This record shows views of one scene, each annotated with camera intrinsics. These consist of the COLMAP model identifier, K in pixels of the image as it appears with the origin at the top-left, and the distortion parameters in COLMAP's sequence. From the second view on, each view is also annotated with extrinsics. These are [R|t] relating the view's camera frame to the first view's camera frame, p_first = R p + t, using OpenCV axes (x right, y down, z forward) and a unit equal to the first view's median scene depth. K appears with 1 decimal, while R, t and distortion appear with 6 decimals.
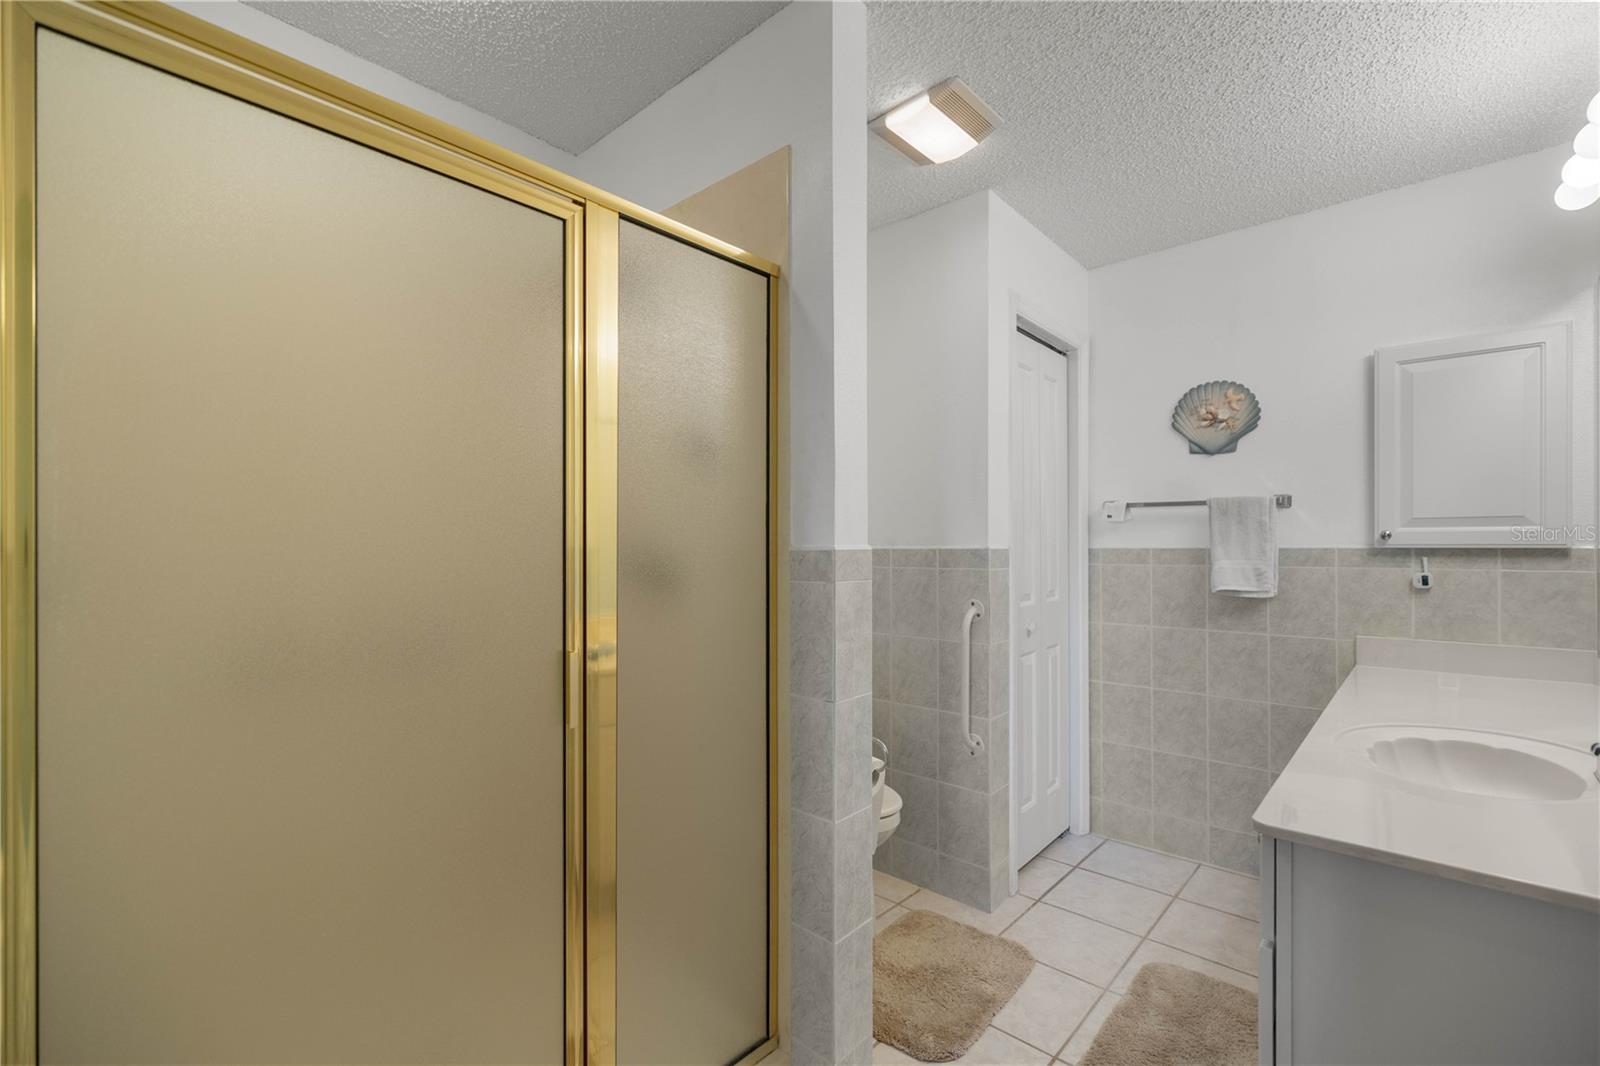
lens RADIAL K [[684.1, 0, 798.4], [0, 684.1, 546.1], [0, 0, 1]] dist [0.000425, 0.000496]
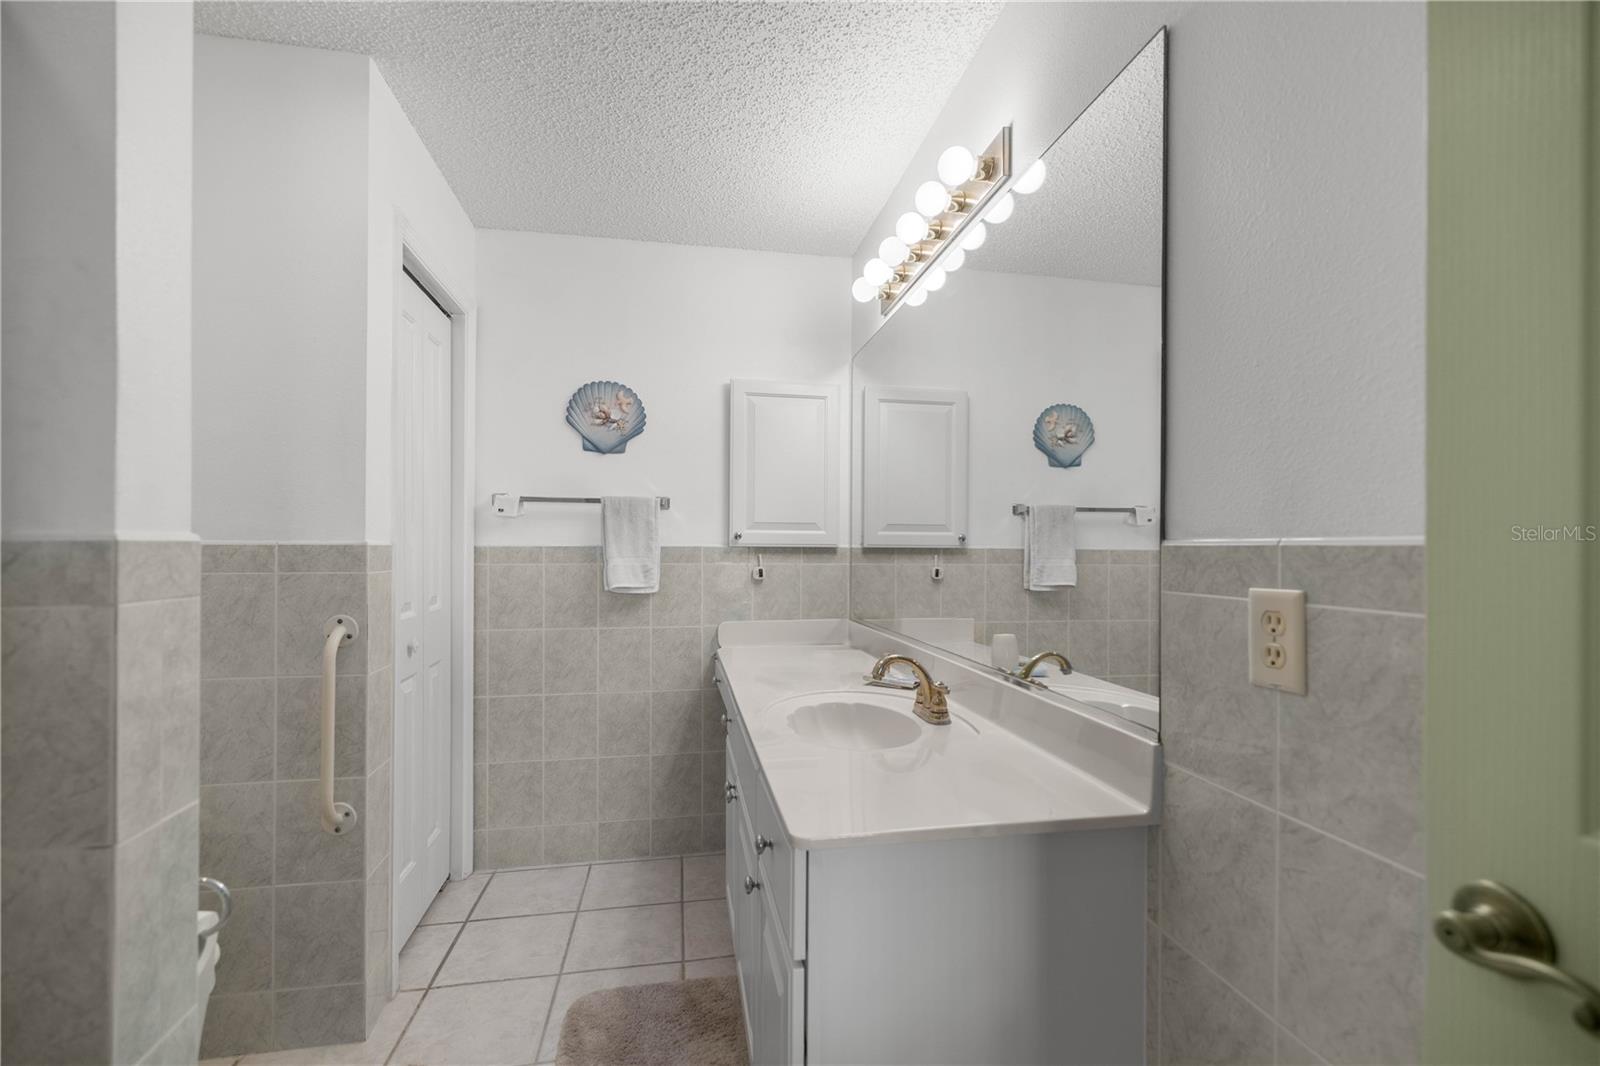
lens RADIAL K [[684.1, 0, 798.4], [0, 684.1, 546.1], [0, 0, 1]] dist [0.000425, 0.000496]
pose [[0.604101, 0.005849, 0.796886, -0.026048], [-0.005240, 0.999981, -0.003367, 0.004976], [-0.796890, -0.002142, 0.604120, 0.174589]]
